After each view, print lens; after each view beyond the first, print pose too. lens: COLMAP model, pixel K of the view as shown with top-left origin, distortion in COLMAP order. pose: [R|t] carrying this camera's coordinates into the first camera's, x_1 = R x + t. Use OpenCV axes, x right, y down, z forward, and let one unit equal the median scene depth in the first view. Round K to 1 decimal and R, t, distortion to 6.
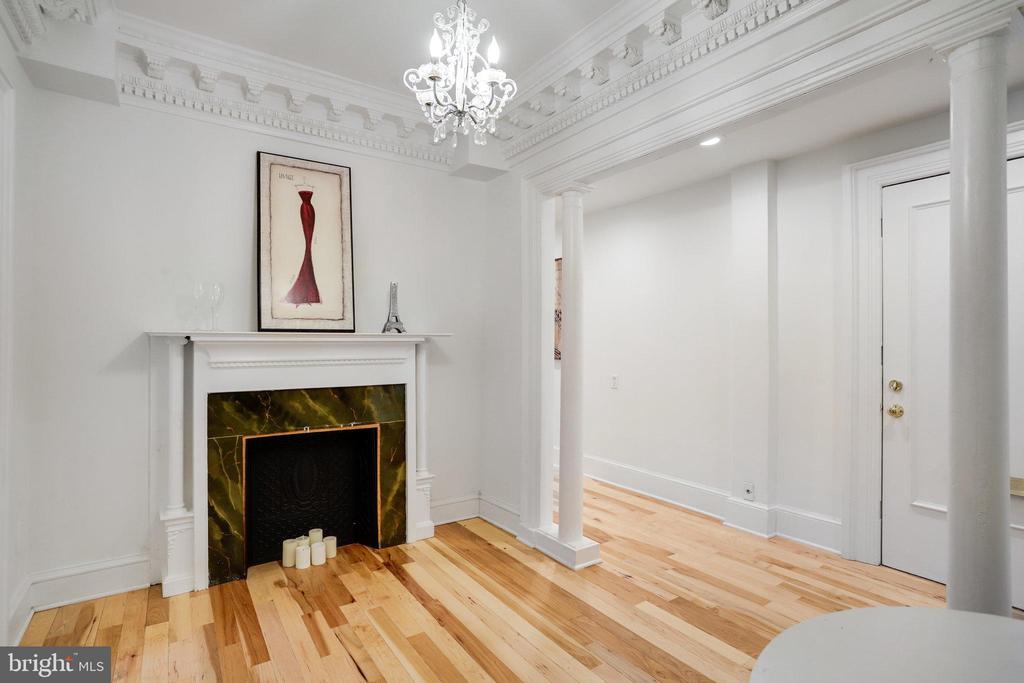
lens RADIAL K [[512.1, 0, 516.0], [0, 512.1, 342.5], [0, 0, 1]] dist [-0.055500, 0.031775]
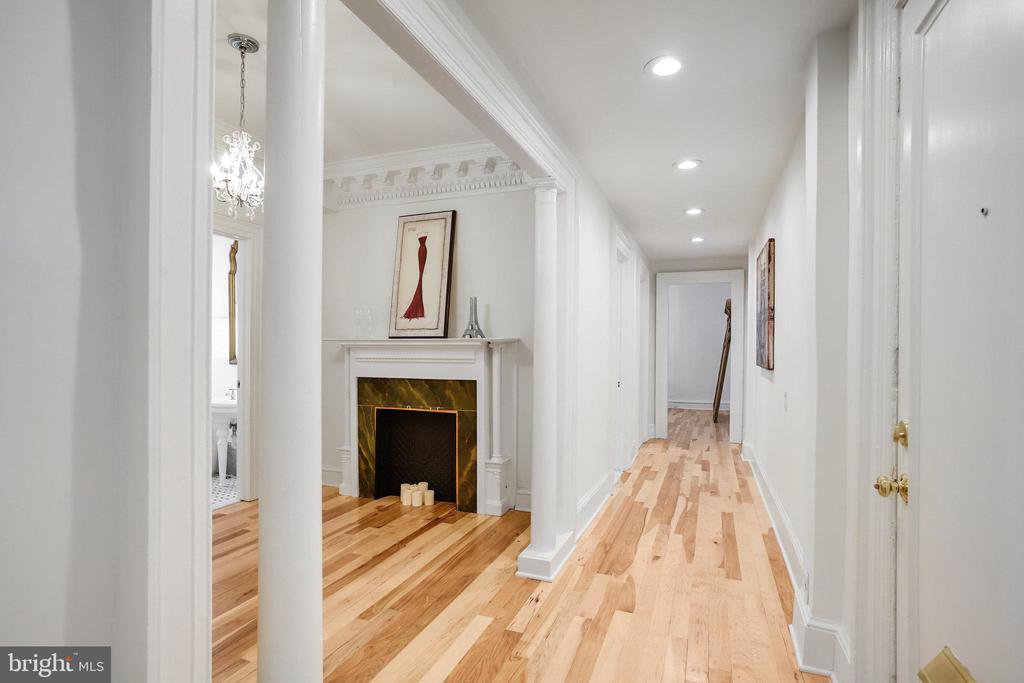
lens RADIAL K [[512.1, 0, 522.9], [0, 512.1, 356.4], [0, 0, 1]] dist [-0.055500, 0.031775]
pose [[0.573880, 0.011825, -0.818854, 0.910796], [-0.006305, 0.999930, 0.010022, 0.012539], [0.818915, -0.000589, 0.573914, 0.435763]]
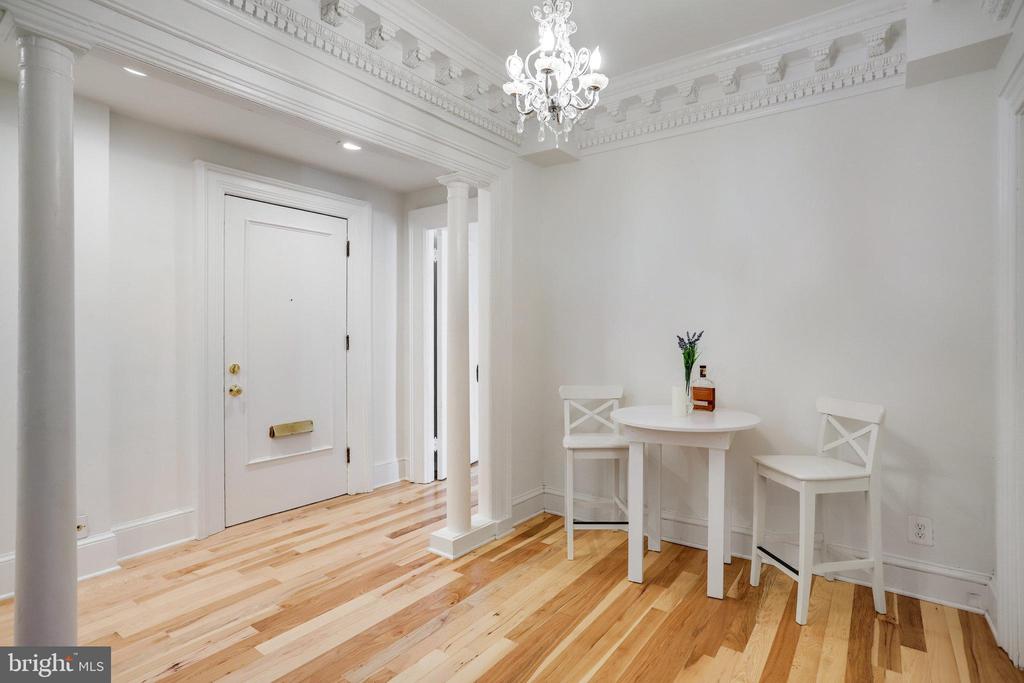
lens RADIAL K [[512.1, 0, 516.9], [0, 512.1, 339.3], [0, 0, 1]] dist [-0.055500, 0.031775]
pose [[-0.332373, -0.012792, 0.943061, -0.554793], [-0.000379, 0.999910, 0.013430, 0.001023], [-0.943148, 0.004106, -0.332348, 0.747623]]
